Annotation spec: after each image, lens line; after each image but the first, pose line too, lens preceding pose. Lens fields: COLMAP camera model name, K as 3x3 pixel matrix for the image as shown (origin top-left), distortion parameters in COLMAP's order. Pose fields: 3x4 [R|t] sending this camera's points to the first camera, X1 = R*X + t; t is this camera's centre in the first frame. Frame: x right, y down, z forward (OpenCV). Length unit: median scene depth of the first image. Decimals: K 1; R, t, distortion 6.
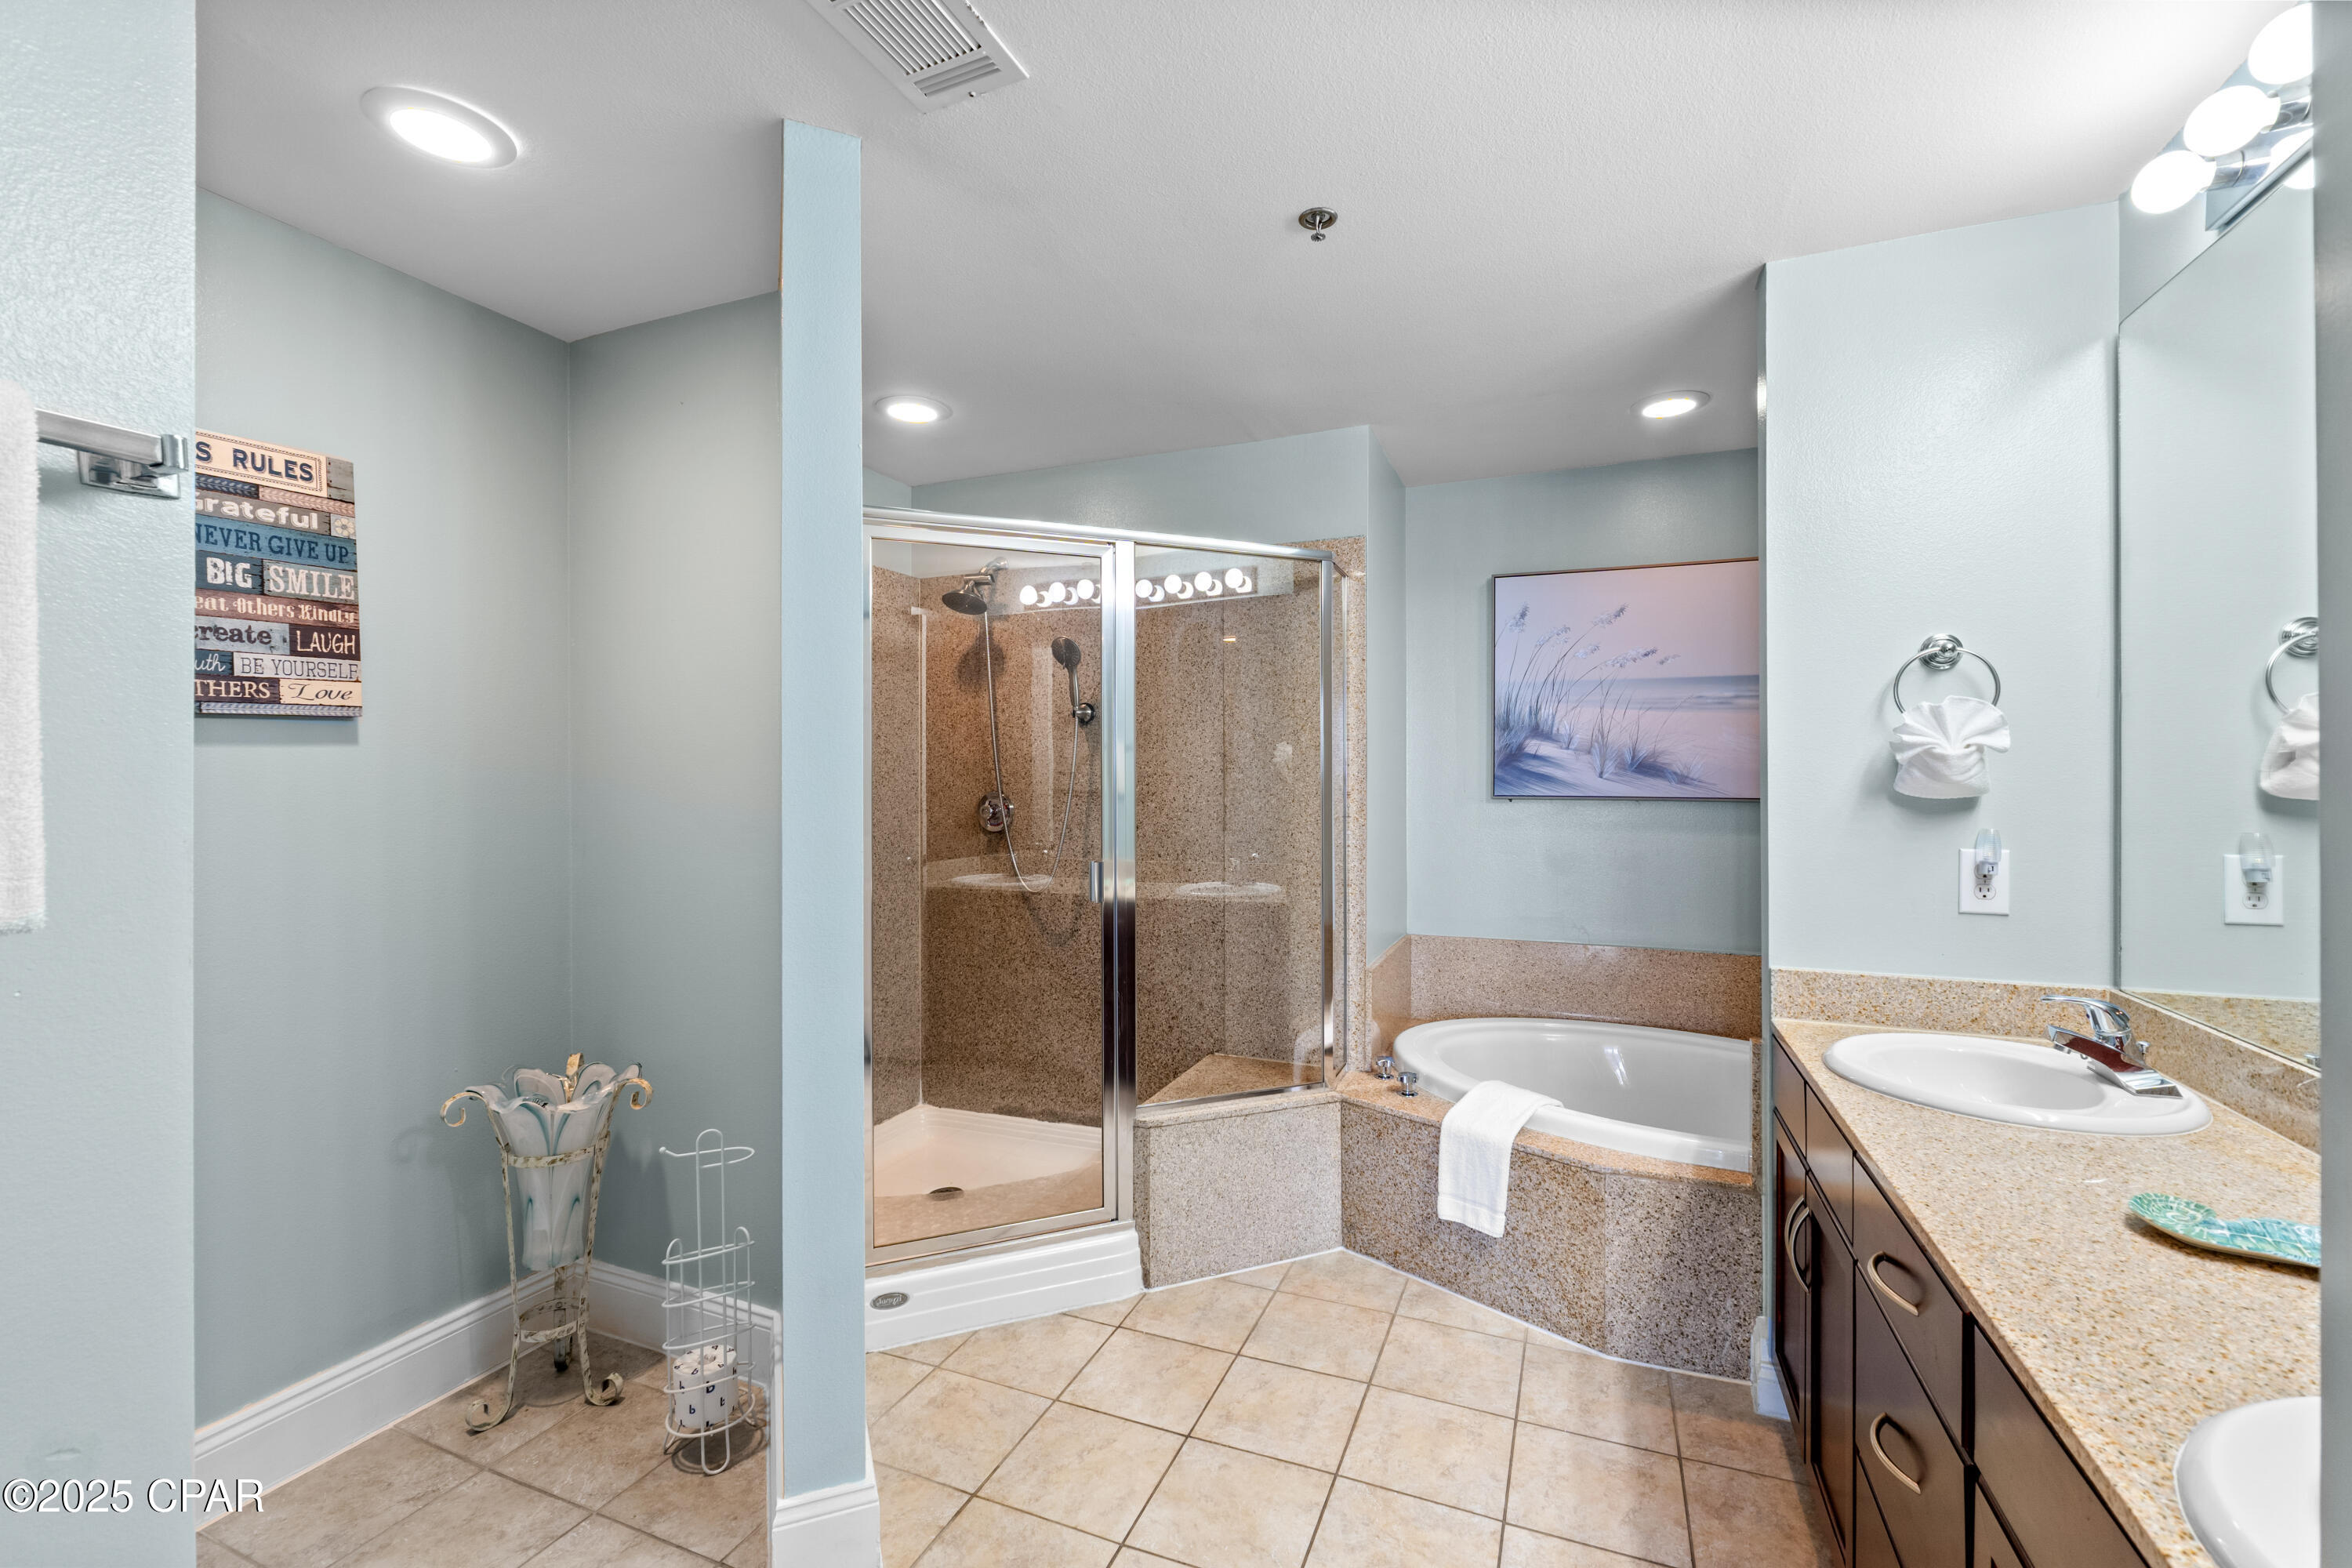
lens RADIAL K [[1002.1, 0, 1169.3], [0, 1002.1, 765.2], [0, 0, 1]] dist [-0.003233, -0.000083]
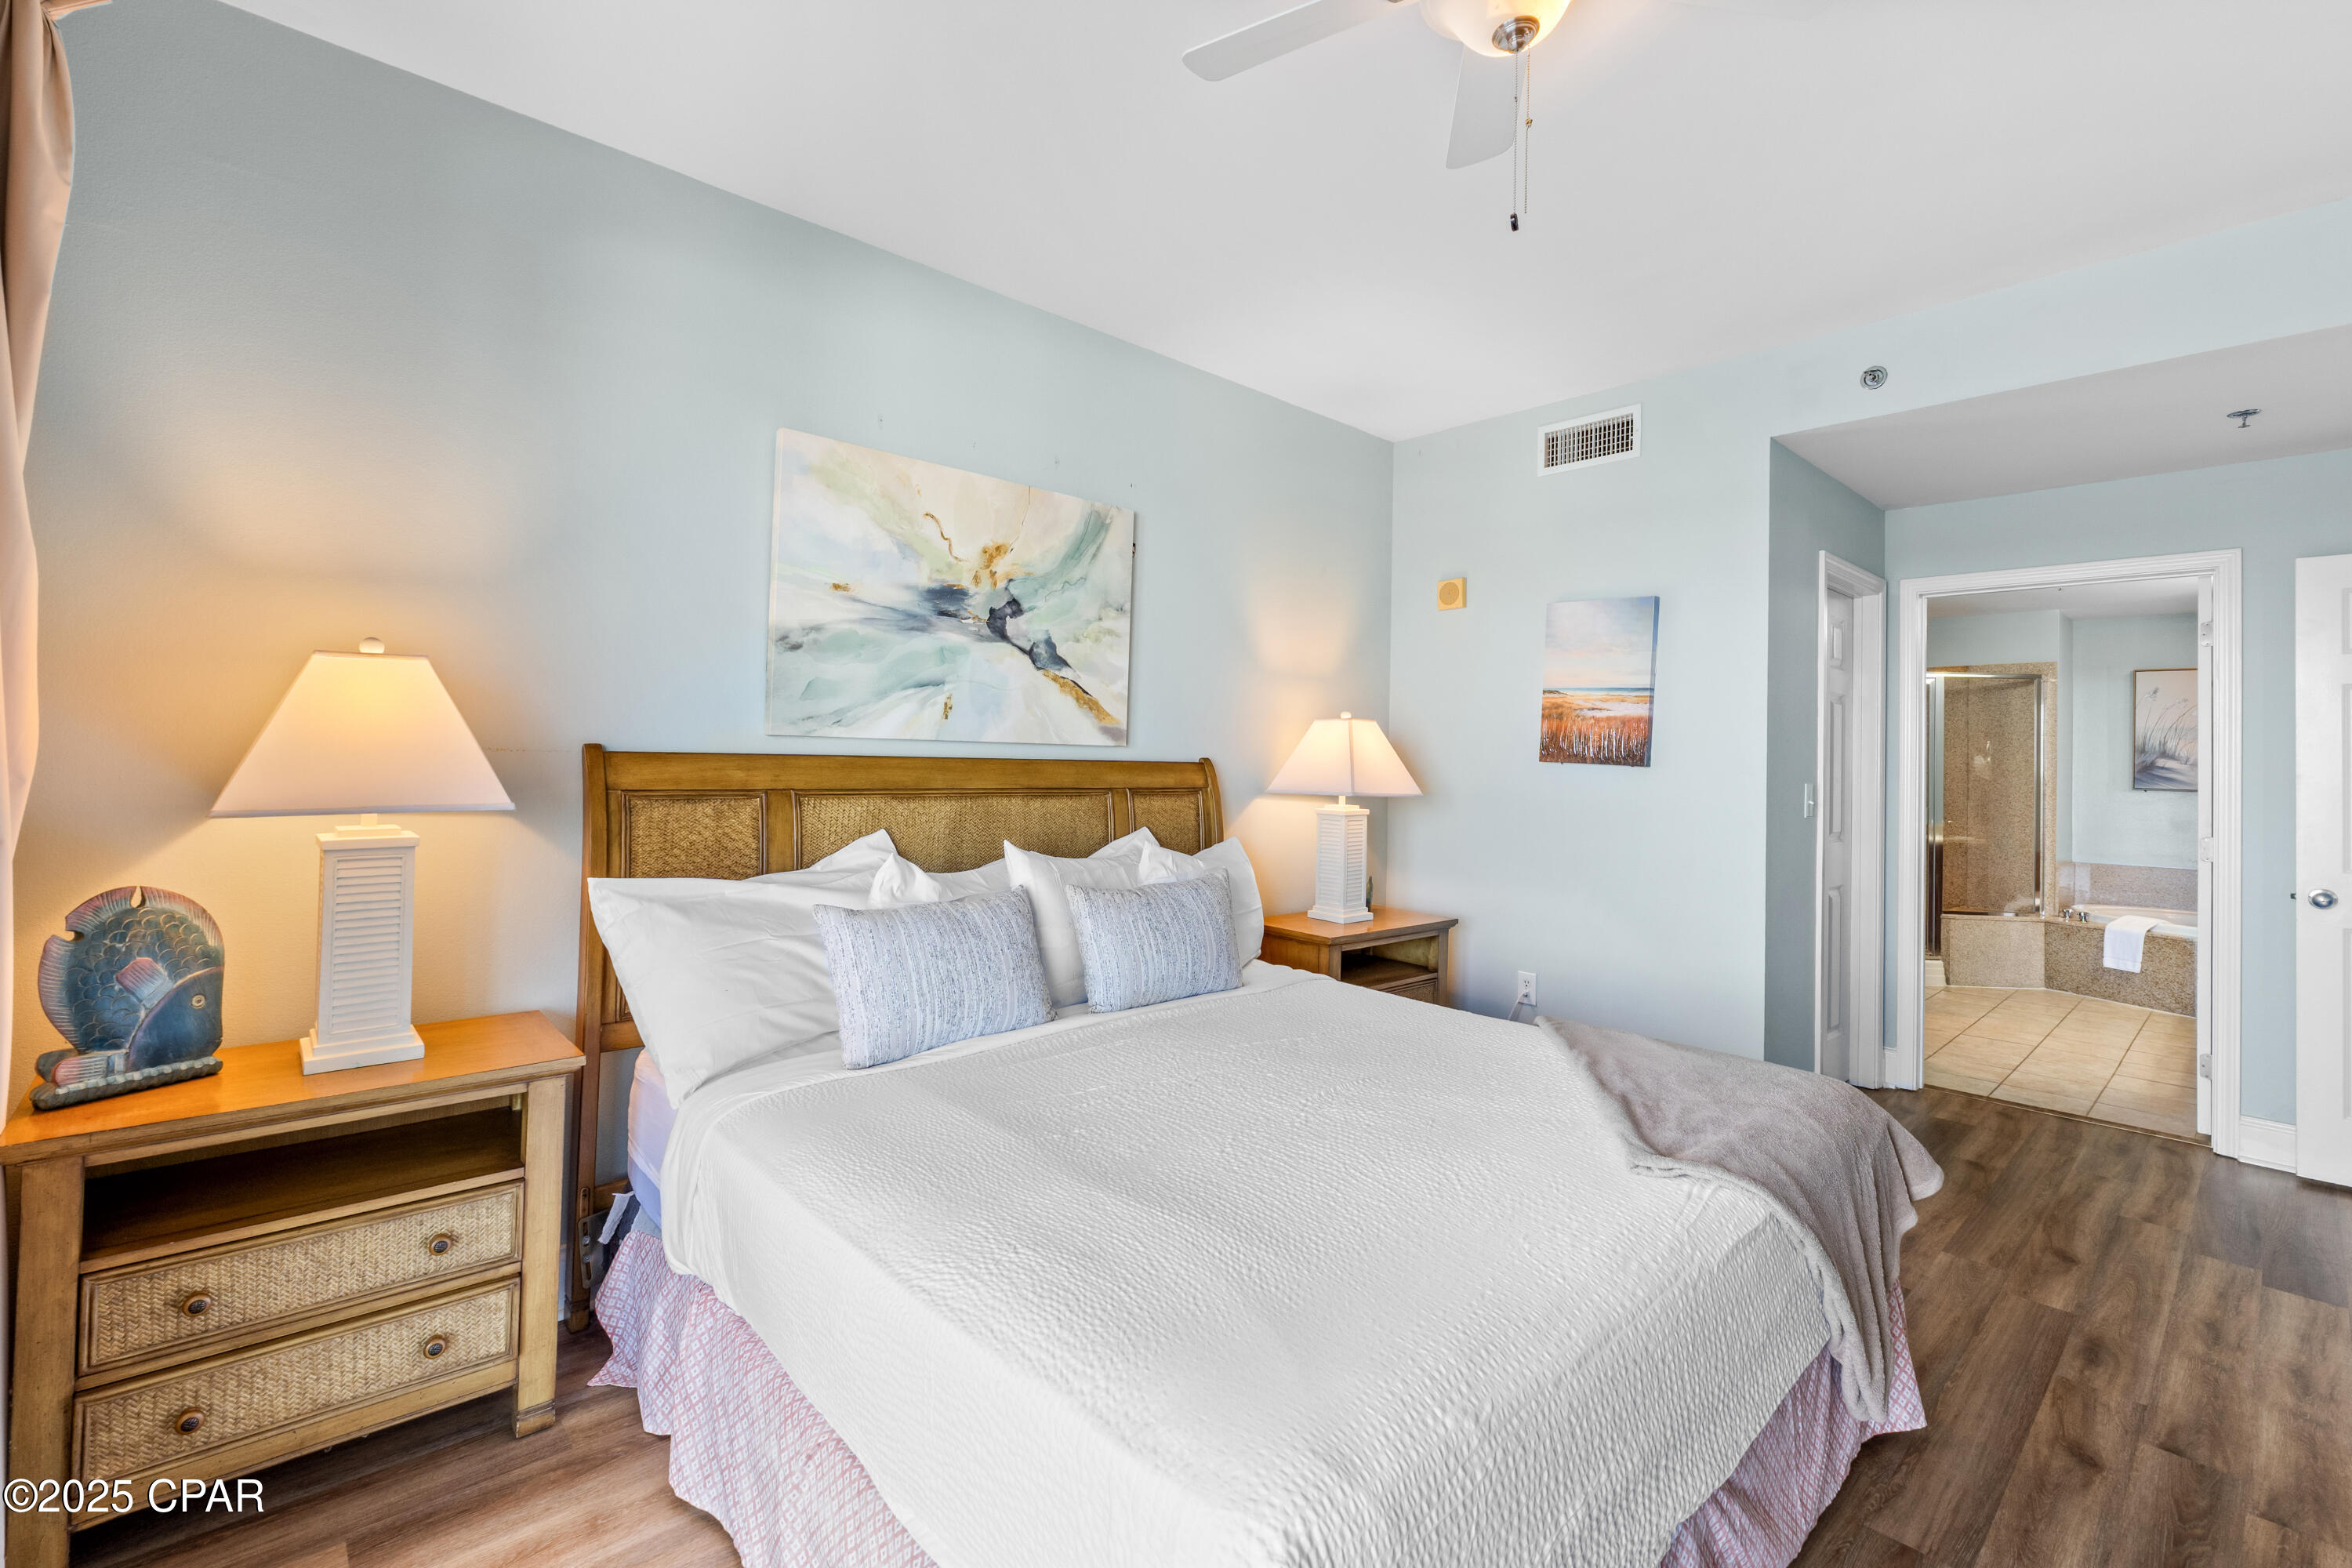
lens RADIAL K [[1003.5, 0, 1194.3], [0, 1003.5, 771.5], [0, 0, 1]] dist [-0.001724, -0.000154]
pose [[0.910565, 0.014999, -0.413093, -0.743871], [-0.016975, 0.999855, -0.001113, 0.044848], [0.413017, 0.008026, 0.910688, -2.119419]]
